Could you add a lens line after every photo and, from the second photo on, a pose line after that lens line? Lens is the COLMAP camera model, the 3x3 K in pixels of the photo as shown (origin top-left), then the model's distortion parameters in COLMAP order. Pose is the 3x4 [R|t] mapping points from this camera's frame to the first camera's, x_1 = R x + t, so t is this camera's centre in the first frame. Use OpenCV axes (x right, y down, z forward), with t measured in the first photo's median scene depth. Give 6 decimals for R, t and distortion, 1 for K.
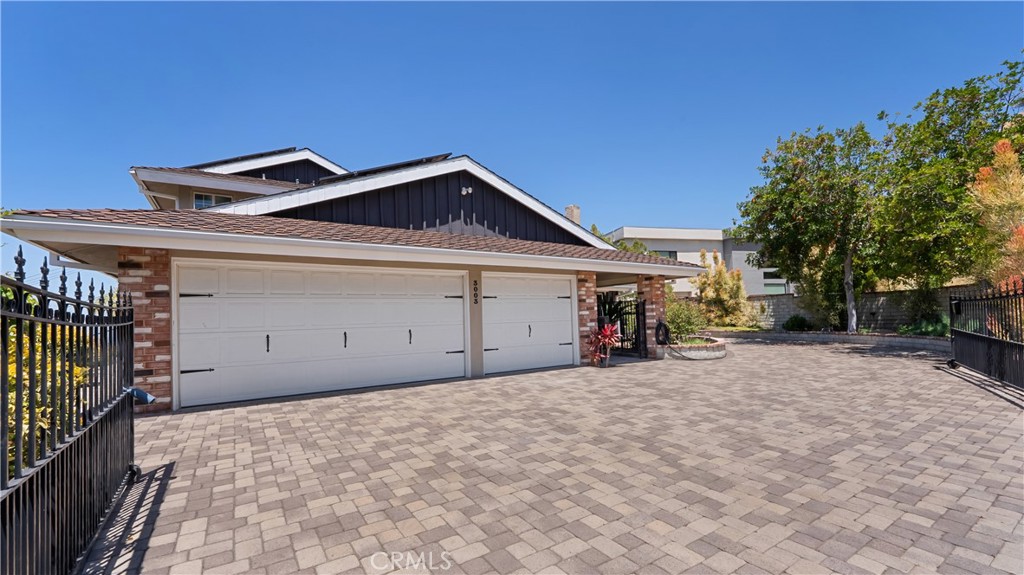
lens RADIAL K [[426.5, 0, 510.7], [0, 426.5, 308.8], [0, 0, 1]] dist [-0.002201, 0.000139]
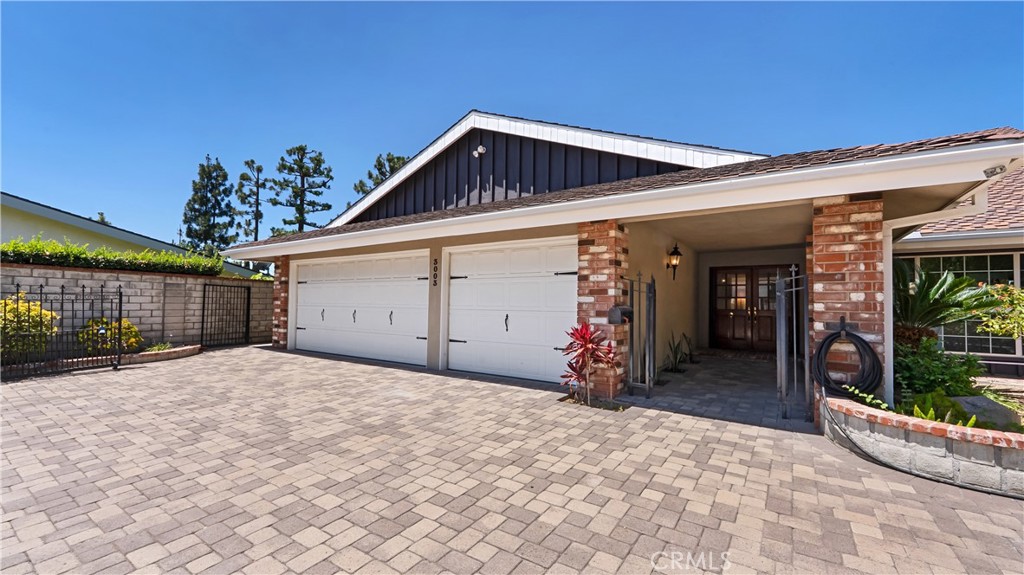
lens RADIAL K [[426.5, 0, 512.6], [0, 426.5, 288.0], [0, 0, 1]] dist [-0.002201, 0.000139]
pose [[0.368450, 0.005556, -0.929631, 0.708263], [0.007973, 0.999926, 0.009137, -0.012277], [0.929613, -0.010779, 0.368379, 0.745879]]
